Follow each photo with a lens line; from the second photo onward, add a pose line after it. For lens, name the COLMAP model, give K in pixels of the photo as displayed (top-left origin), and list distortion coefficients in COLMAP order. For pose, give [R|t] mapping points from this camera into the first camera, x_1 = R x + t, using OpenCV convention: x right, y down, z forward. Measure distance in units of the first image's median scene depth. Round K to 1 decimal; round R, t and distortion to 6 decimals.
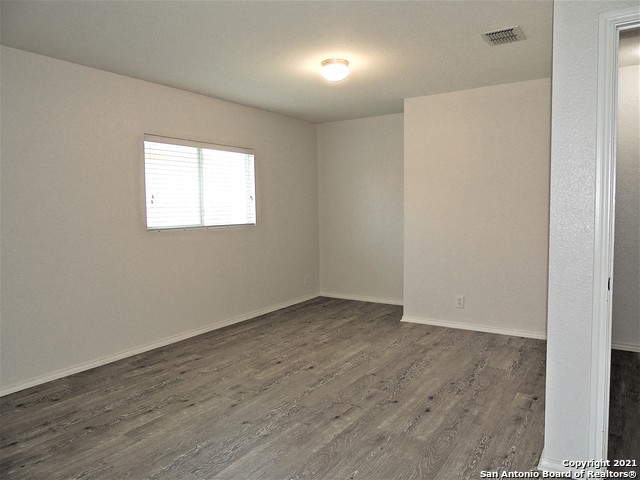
lens RADIAL K [[460.8, 0, 318.5], [0, 460.8, 241.5], [0, 0, 1]] dist [-0.014554, -0.001008]
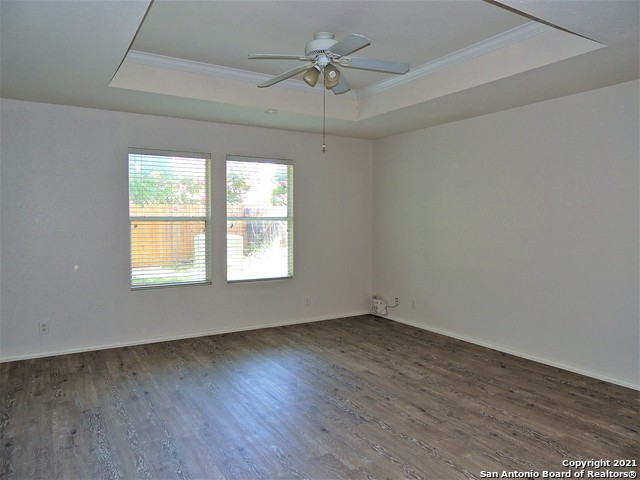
lens RADIAL K [[460.8, 0, 318.5], [0, 460.8, 241.5], [0, 0, 1]] dist [-0.014554, -0.001008]
pose [[-0.421754, 0.053036, -0.905158, 0.533707], [-0.061067, 0.994360, 0.086717, -0.053879], [0.904652, 0.091849, -0.416136, 0.608963]]
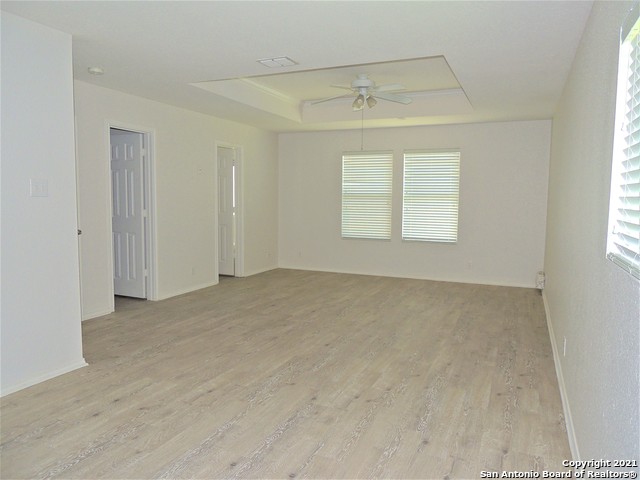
lens RADIAL K [[460.8, 0, 318.5], [0, 460.8, 241.5], [0, 0, 1]] dist [-0.014554, -0.001008]
pose [[-0.987414, 0.016681, -0.157276, -0.043947], [-0.011355, 0.984379, 0.175696, -0.147918], [0.157750, 0.175270, -0.971800, 1.887279]]
